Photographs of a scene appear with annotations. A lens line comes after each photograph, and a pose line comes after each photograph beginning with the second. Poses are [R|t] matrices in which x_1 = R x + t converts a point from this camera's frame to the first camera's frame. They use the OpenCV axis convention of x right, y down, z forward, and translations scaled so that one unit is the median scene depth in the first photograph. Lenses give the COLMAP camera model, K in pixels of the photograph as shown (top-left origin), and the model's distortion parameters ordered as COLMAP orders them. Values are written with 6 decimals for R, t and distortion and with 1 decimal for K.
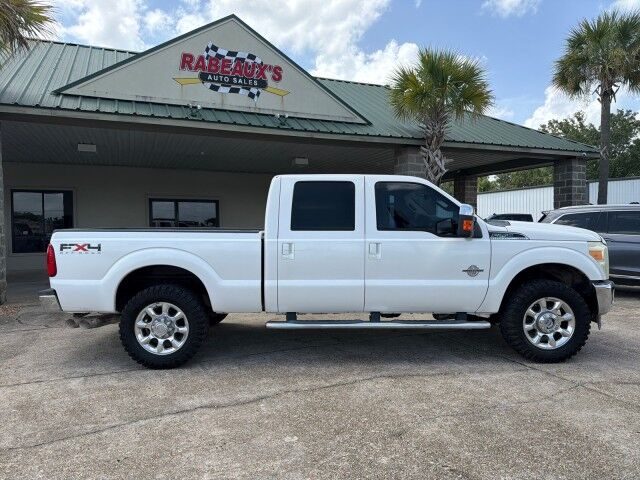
lens RADIAL K [[440.7, 0, 317.0], [0, 440.7, 242.2], [0, 0, 1]] dist [0.006952, -0.005519]
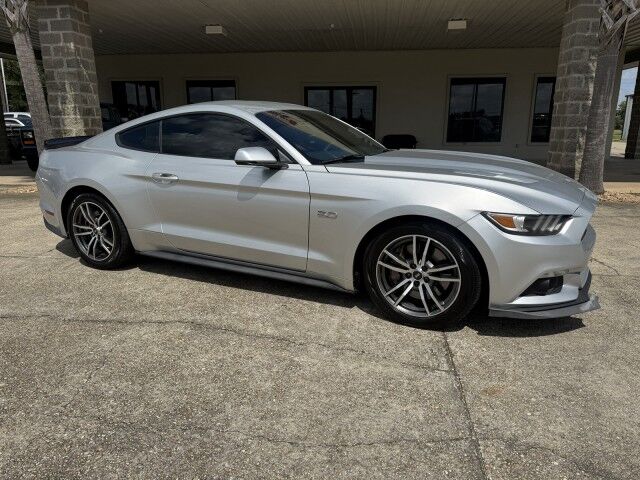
lens RADIAL K [[446.5, 0, 321.6], [0, 446.5, 238.4], [0, 0, 1]] dist [0.031905, -0.034084]
pose [[0.874733, 0.123440, -0.468620, 0.271467], [-0.021410, 0.975914, 0.217103, 0.017861], [0.484132, -0.179874, 0.856307, 0.248131]]
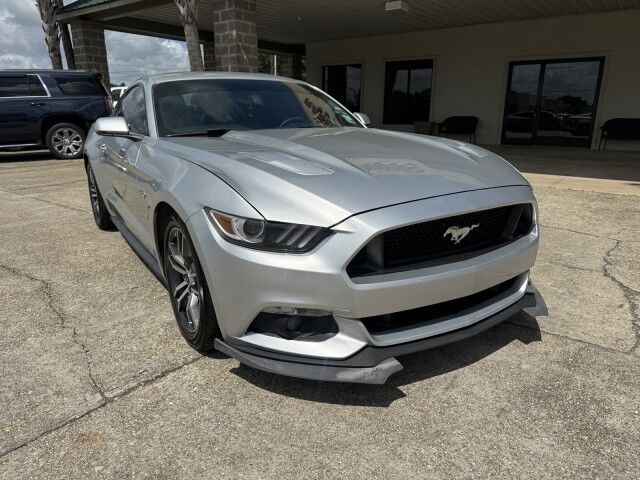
lens RADIAL K [[453.1, 0, 322.4], [0, 453.1, 241.8], [0, 0, 1]] dist [-0.001770, -0.002537]
pose [[0.508119, 0.248342, -0.824707, 0.412302], [-0.035174, 0.962713, 0.268228, 0.018385], [0.860568, -0.107284, 0.497908, 0.457908]]
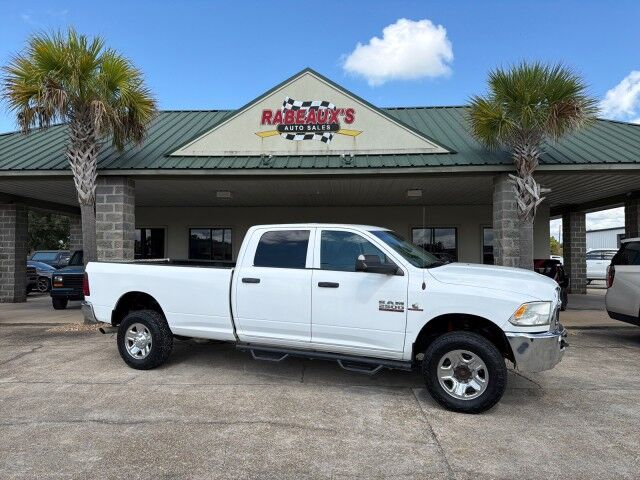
lens RADIAL K [[438.0, 0, 318.6], [0, 438.0, 242.4], [0, 0, 1]] dist [0.054874, -0.077256]
pose [[0.901755, -0.008864, -0.432156, 0.307371], [-0.019846, 0.997886, -0.061878, -0.018496], [0.431791, 0.064375, 0.899674, 0.055729]]
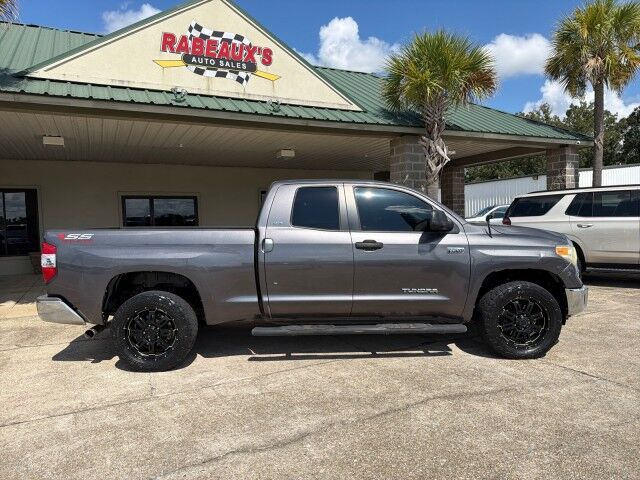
lens RADIAL K [[444.6, 0, 318.0], [0, 444.6, 240.2], [0, 0, 1]] dist [-0.000590, -0.004794]
pose [[0.997652, -0.024164, 0.064081, -0.056508], [0.023750, 0.999692, 0.007220, -0.004246], [-0.064236, -0.005681, 0.997919, 0.072232]]
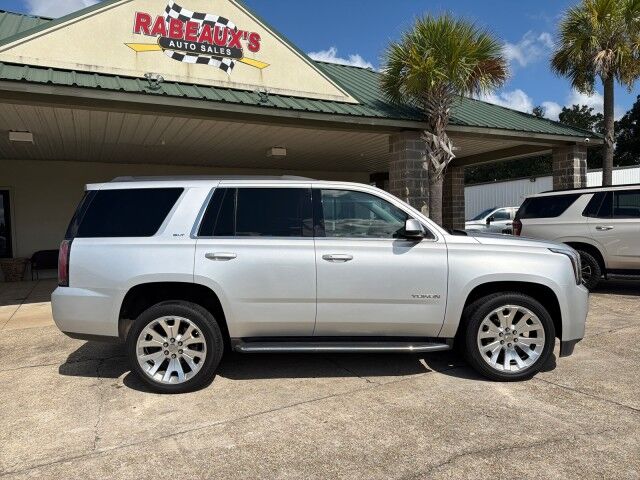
lens RADIAL K [[446.9, 0, 320.0], [0, 446.9, 240.0], [0, 0, 1]] dist [-0.006144, -0.003664]
pose [[0.996218, -0.026596, 0.082723, -0.049483], [0.026761, 0.999641, -0.000876, -0.005544], [-0.082670, 0.003086, 0.996572, 0.163689]]
